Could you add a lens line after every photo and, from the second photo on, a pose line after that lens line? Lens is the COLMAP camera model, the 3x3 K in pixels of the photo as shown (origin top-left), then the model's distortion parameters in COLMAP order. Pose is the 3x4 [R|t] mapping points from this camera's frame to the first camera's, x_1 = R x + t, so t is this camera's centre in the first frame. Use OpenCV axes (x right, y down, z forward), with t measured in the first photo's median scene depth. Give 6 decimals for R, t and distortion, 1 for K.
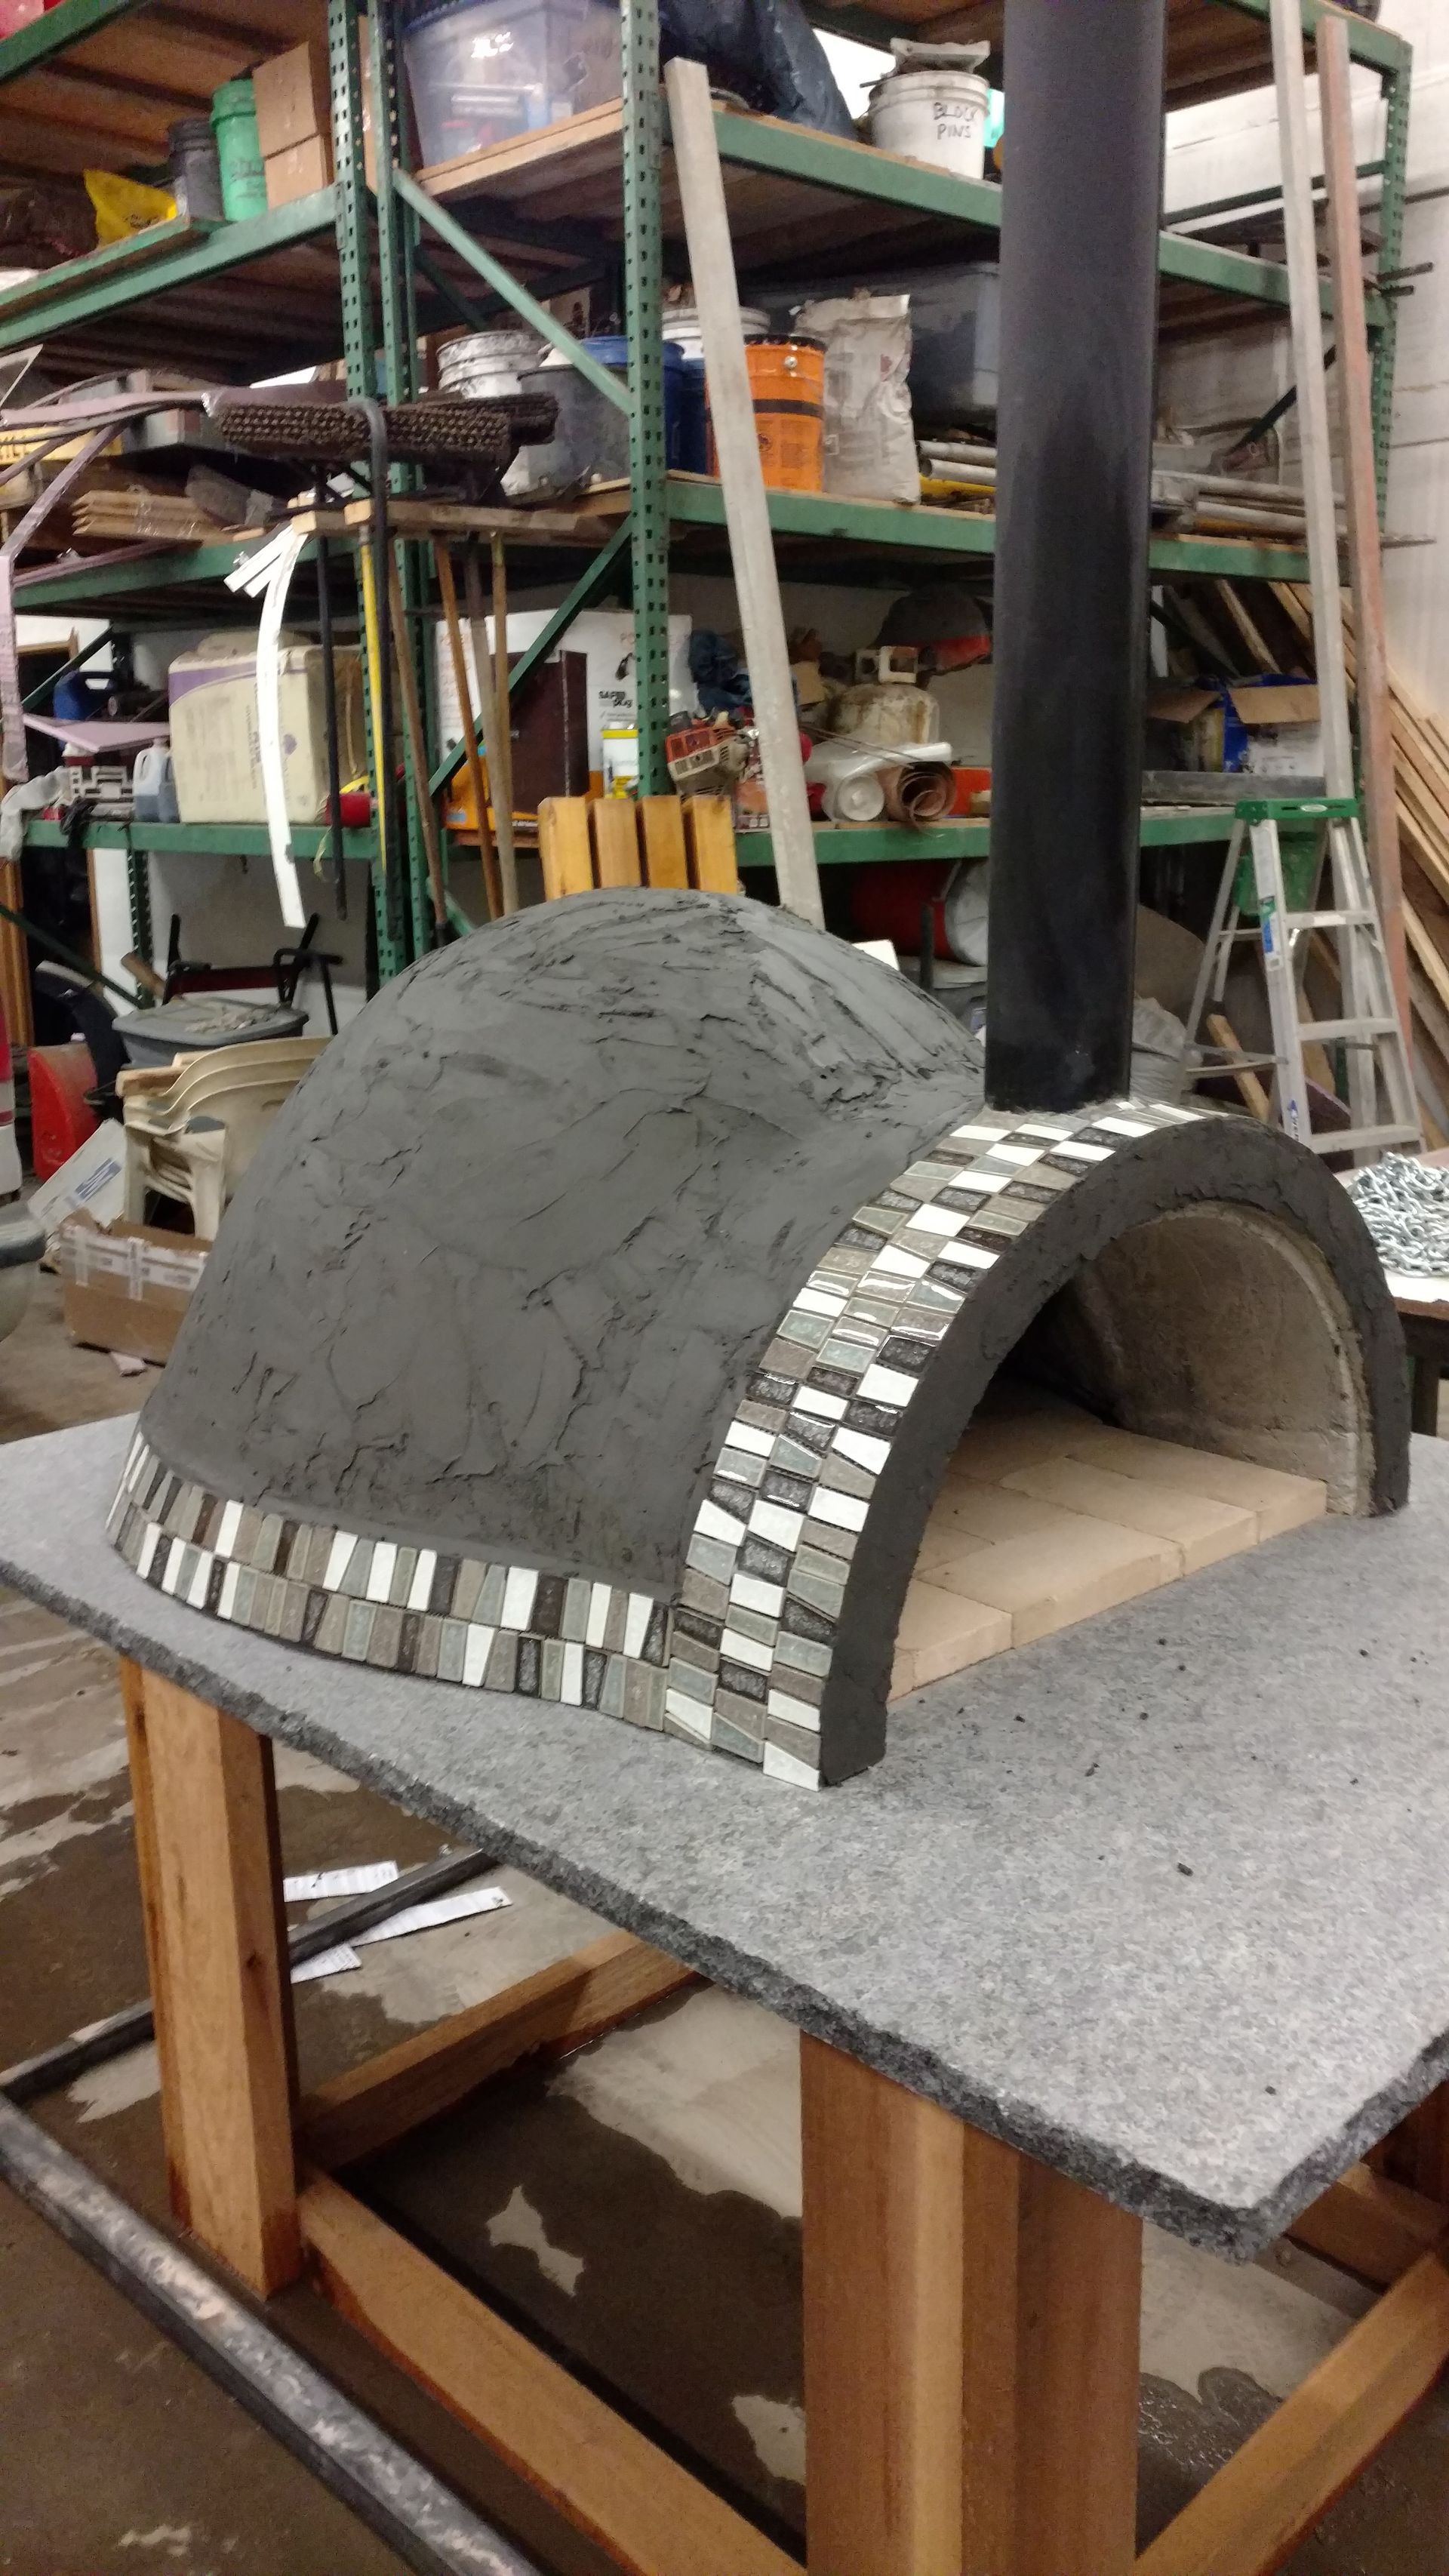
lens RADIAL K [[2045.7, 0, 724.4], [0, 2045.7, 1310.9], [0, 0, 1]] dist [0.043104, -0.007511]
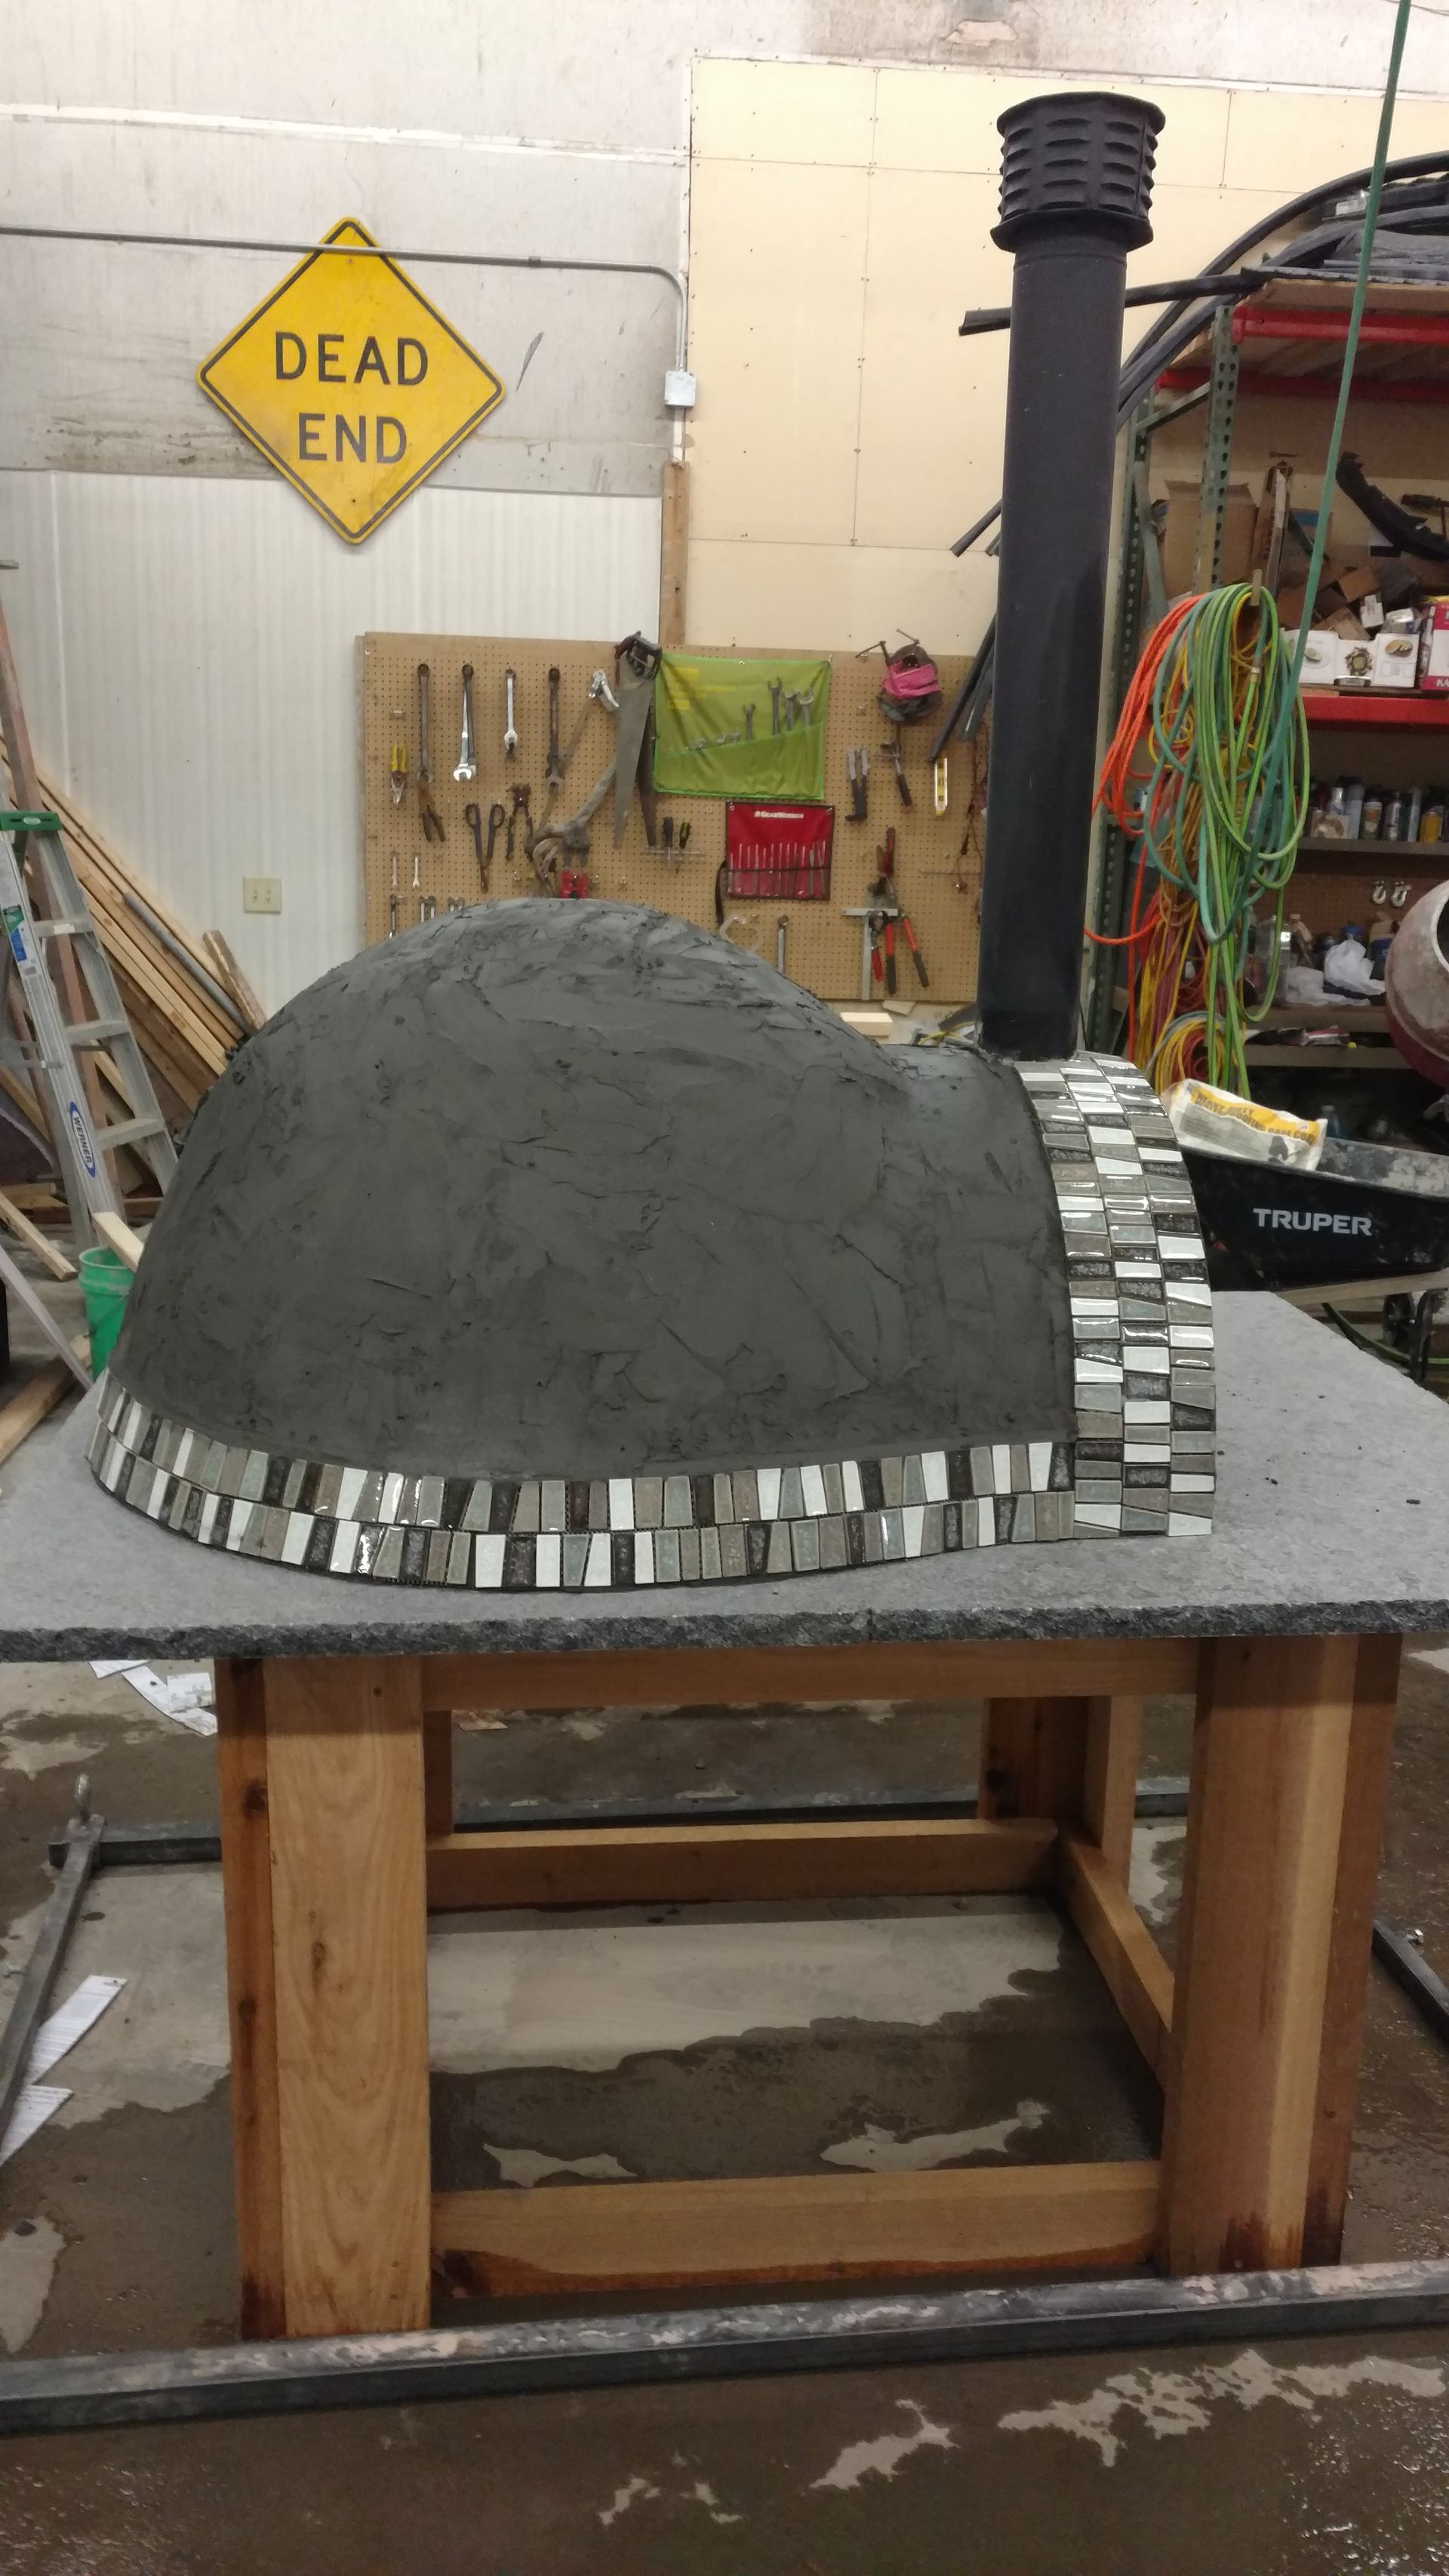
lens RADIAL K [[2045.7, 0, 718.5], [0, 2045.7, 1291.2], [0, 0, 1]] dist [0.043104, -0.007511]
pose [[0.621131, -0.145756, 0.770033, -1.116684], [0.156609, 0.985820, 0.060276, -0.064296], [-0.767900, 0.083155, 0.635150, 0.309580]]
